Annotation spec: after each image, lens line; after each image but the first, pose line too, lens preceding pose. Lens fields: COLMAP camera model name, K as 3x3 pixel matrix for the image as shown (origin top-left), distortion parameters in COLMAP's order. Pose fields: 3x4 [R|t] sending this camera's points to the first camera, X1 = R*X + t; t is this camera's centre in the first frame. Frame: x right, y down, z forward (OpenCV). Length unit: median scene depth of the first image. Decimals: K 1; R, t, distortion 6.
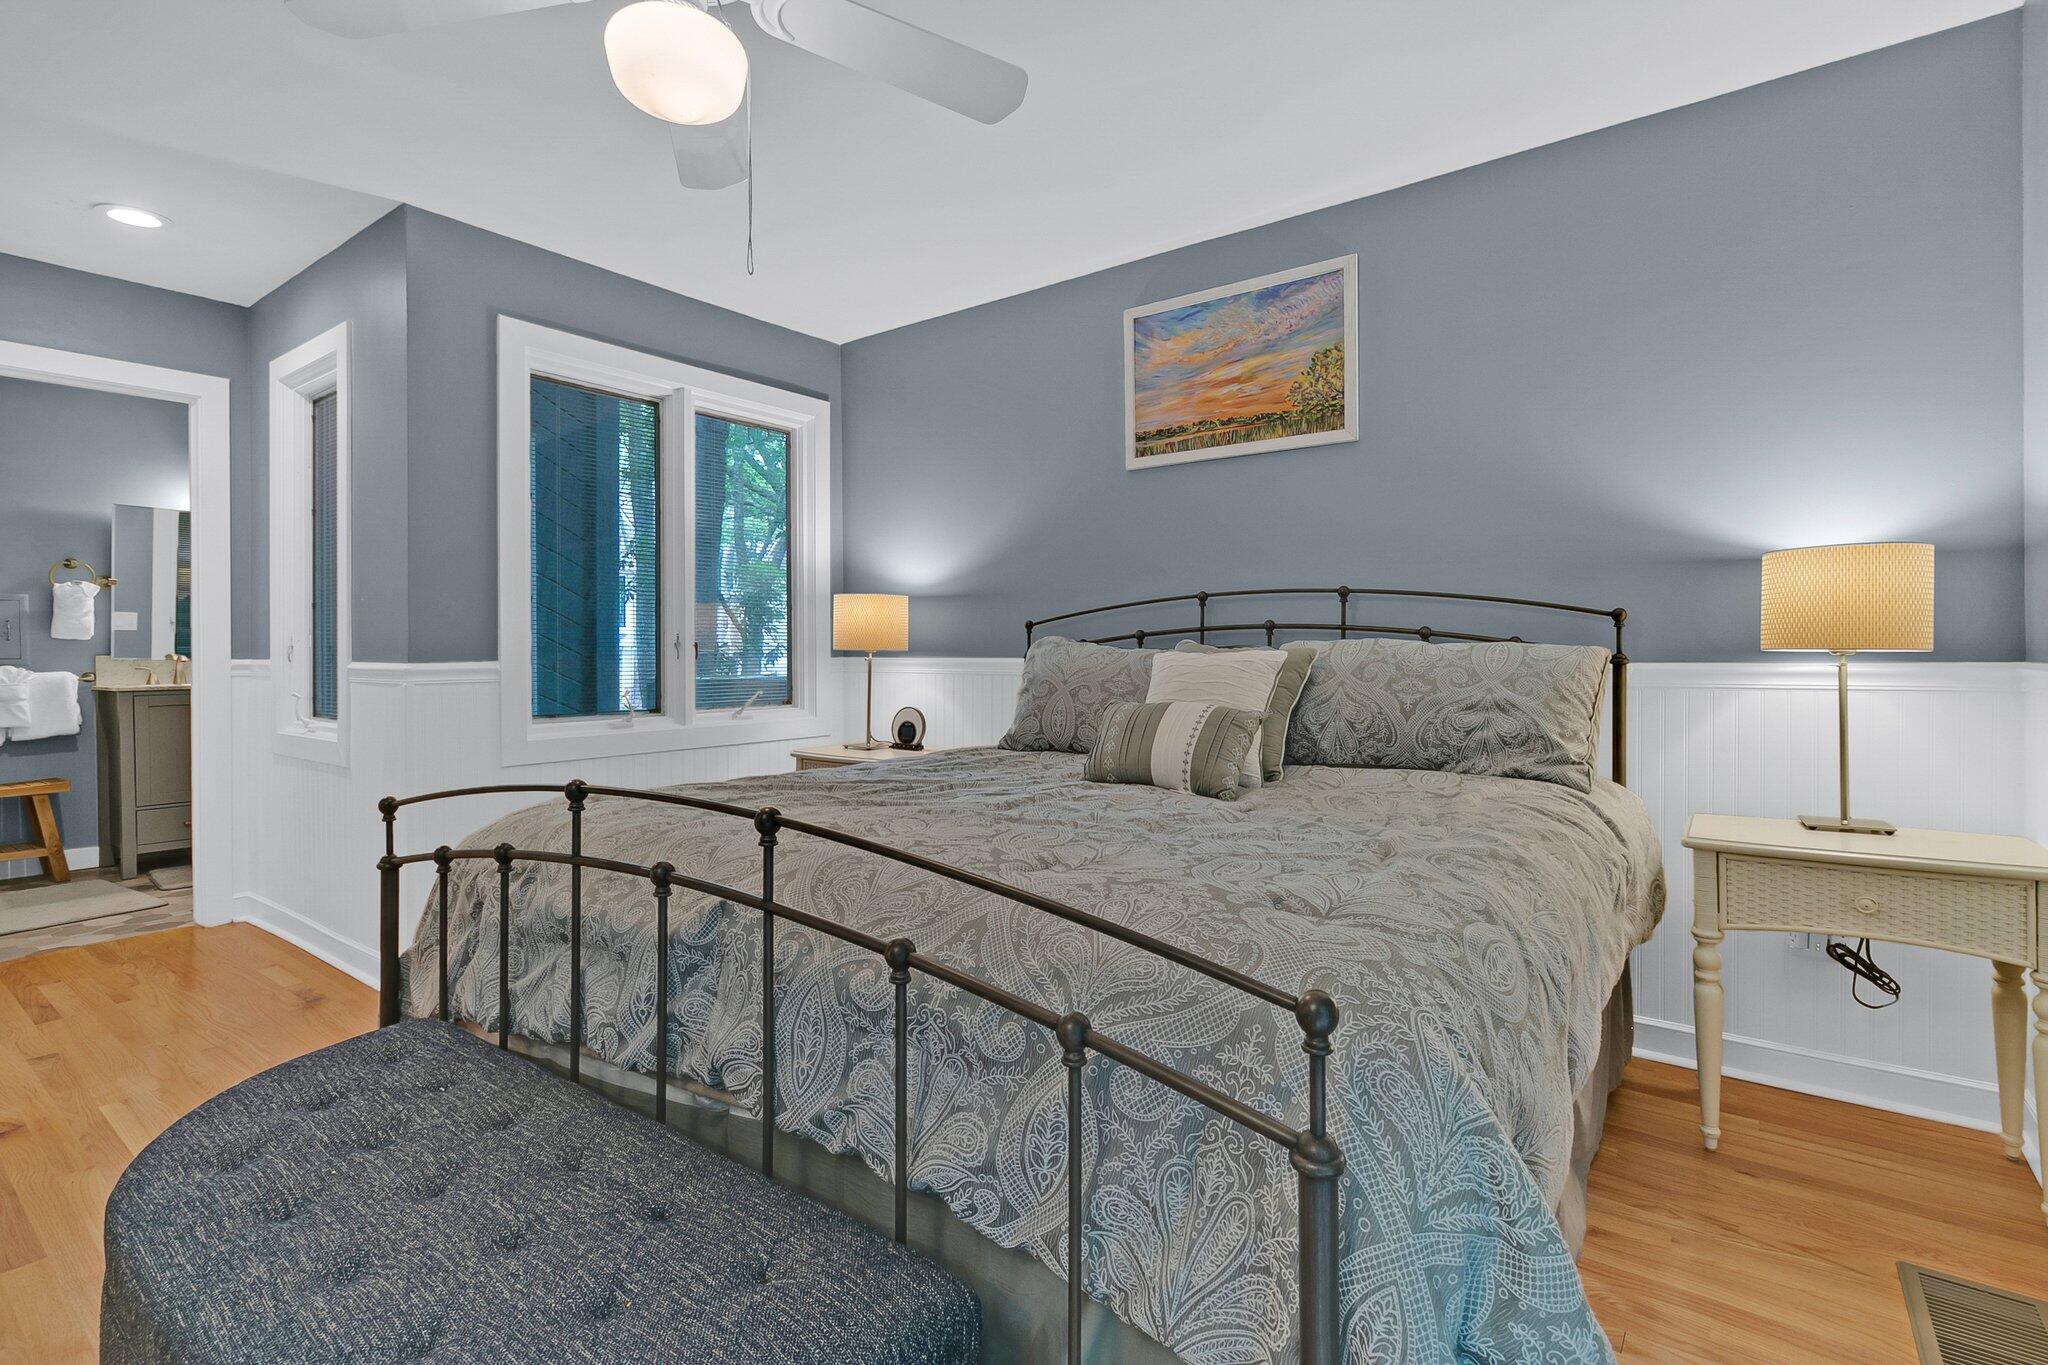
lens RADIAL K [[952.2, 0, 1022.0], [0, 952.2, 655.2], [0, 0, 1]] dist [-0.029864, -0.000016]
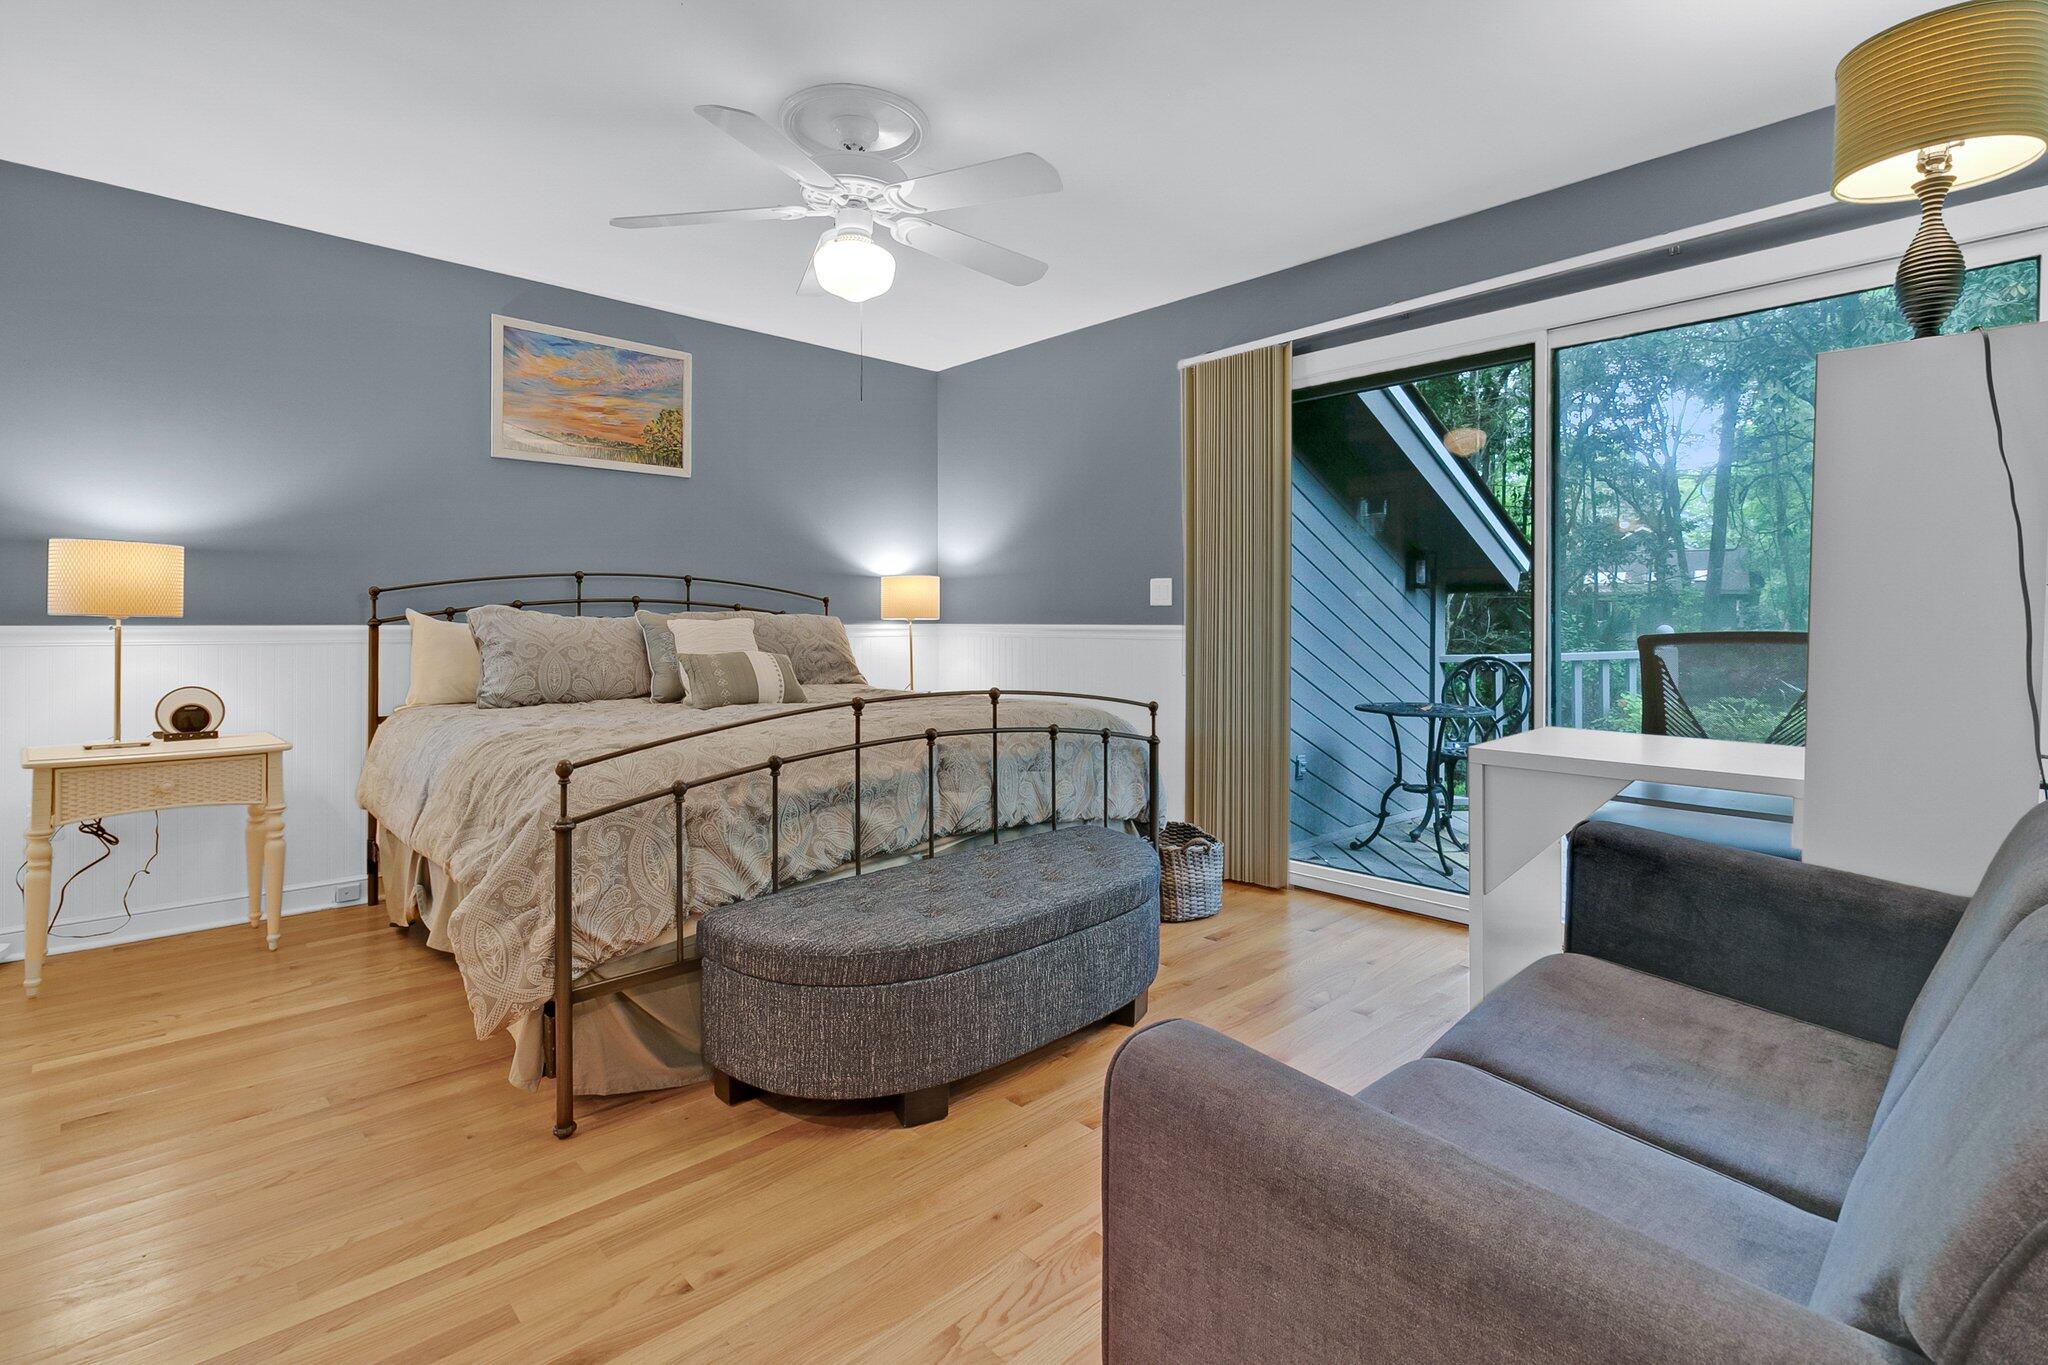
lens RADIAL K [[978.1, 0, 1022.8], [0, 978.1, 619.6], [0, 0, 1]] dist [-0.030337, -0.000081]
pose [[0.156196, 0.002037, 0.987724, -1.047600], [0.004164, 0.999988, -0.002721, 0.003252], [-0.987717, 0.004538, 0.156186, 0.233270]]
